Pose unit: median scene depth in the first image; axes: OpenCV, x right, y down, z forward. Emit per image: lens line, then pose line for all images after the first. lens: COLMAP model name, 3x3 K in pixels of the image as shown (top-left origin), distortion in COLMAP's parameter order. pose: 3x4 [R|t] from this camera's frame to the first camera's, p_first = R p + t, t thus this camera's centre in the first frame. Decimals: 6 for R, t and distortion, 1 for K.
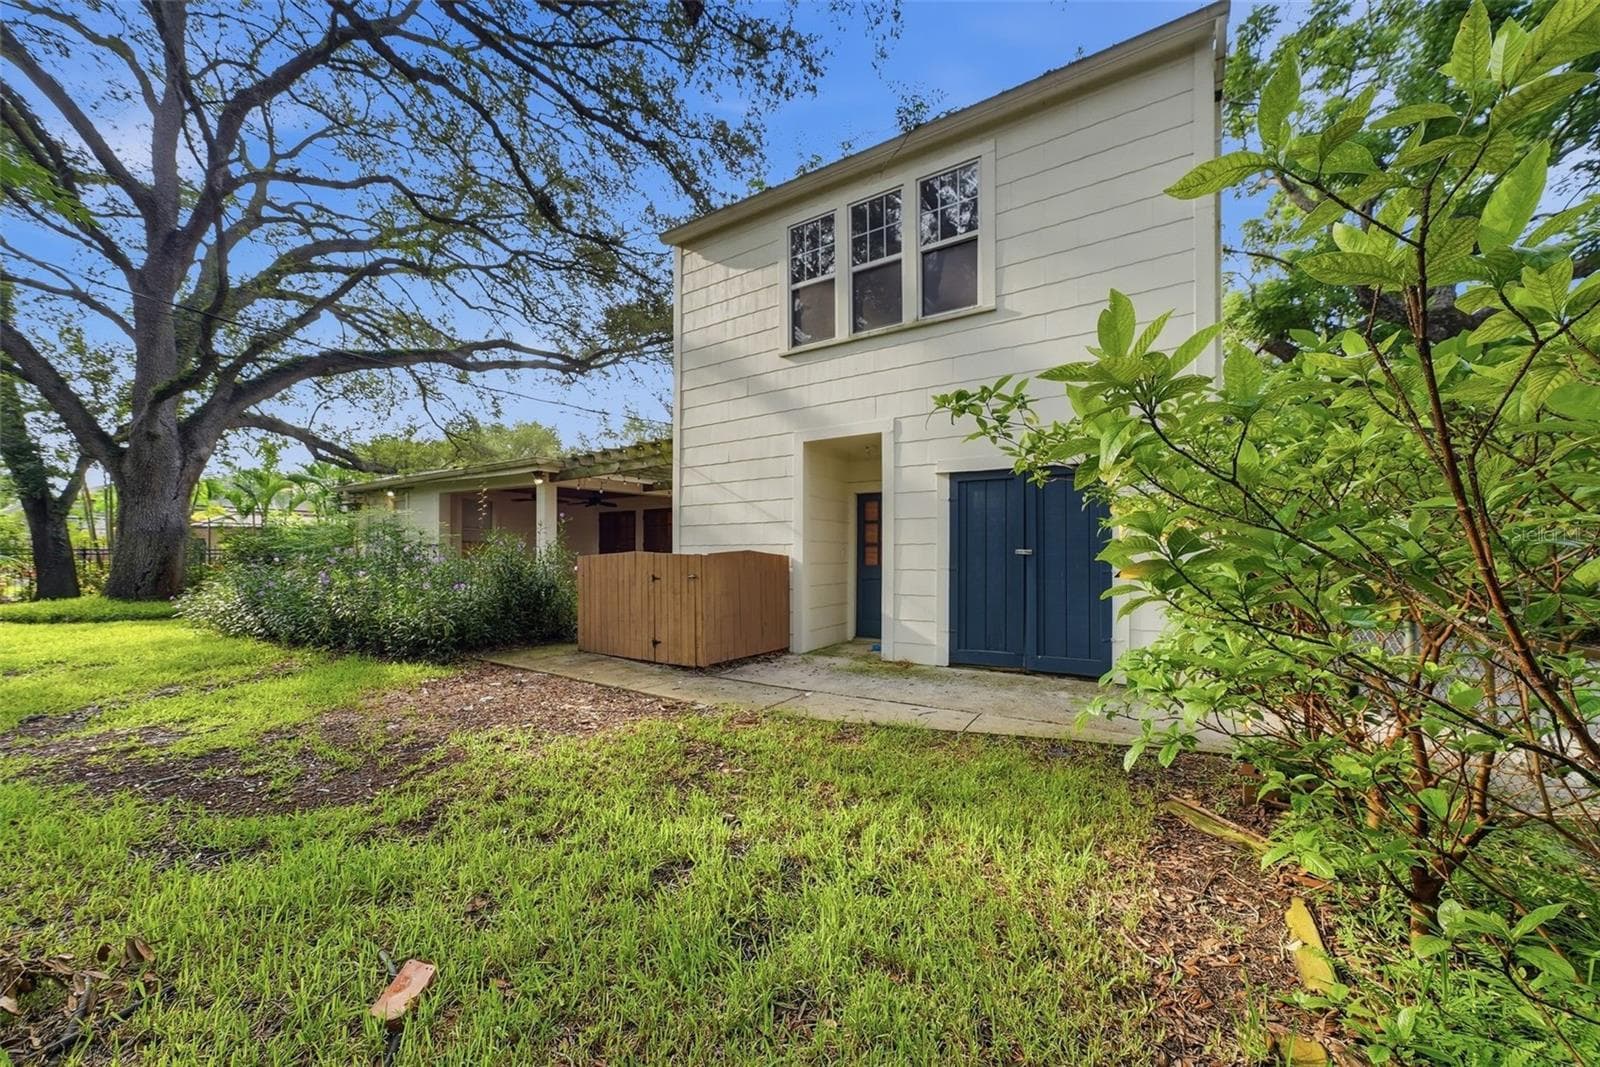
lens RADIAL K [[571.2, 0, 809.5], [0, 571.2, 539.5], [0, 0, 1]] dist [-0.000744, -0.000006]
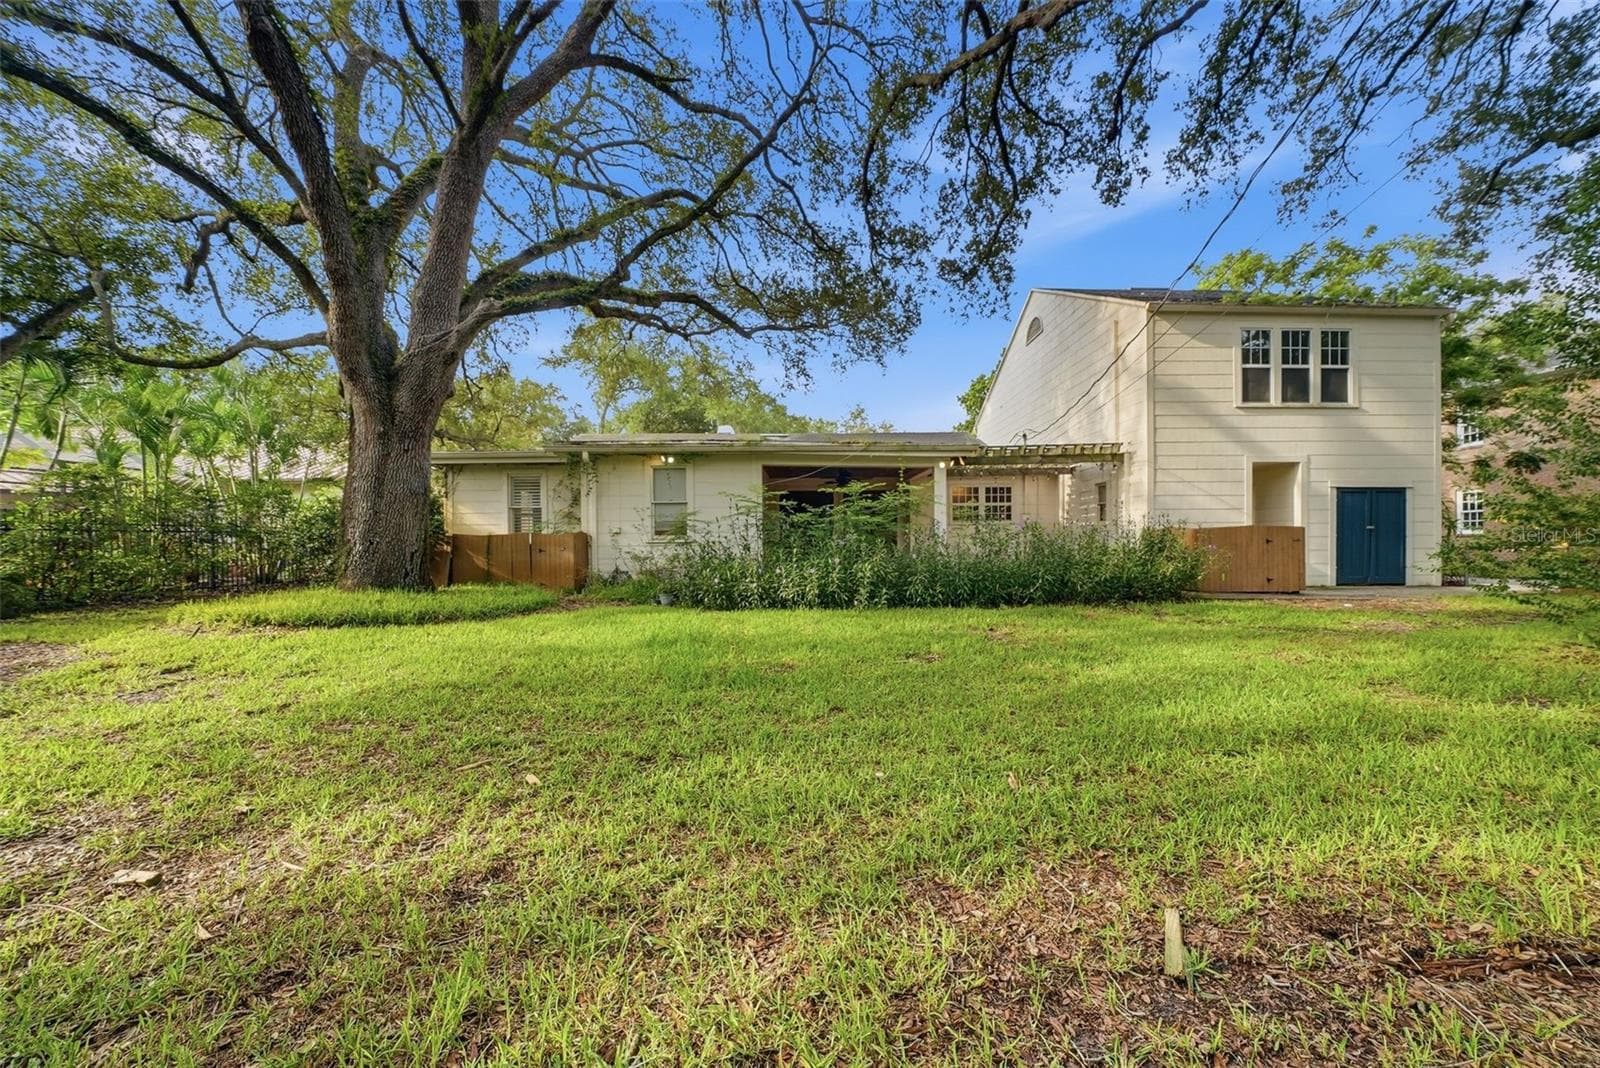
lens RADIAL K [[571.2, 0, 809.5], [0, 571.2, 540.0], [0, 0, 1]] dist [-0.000744, -0.000006]
pose [[0.826034, 0.003080, 0.563611, -2.088754], [-0.010616, 0.999893, 0.010094, 0.057650], [-0.563520, -0.014321, 0.825978, 0.357548]]
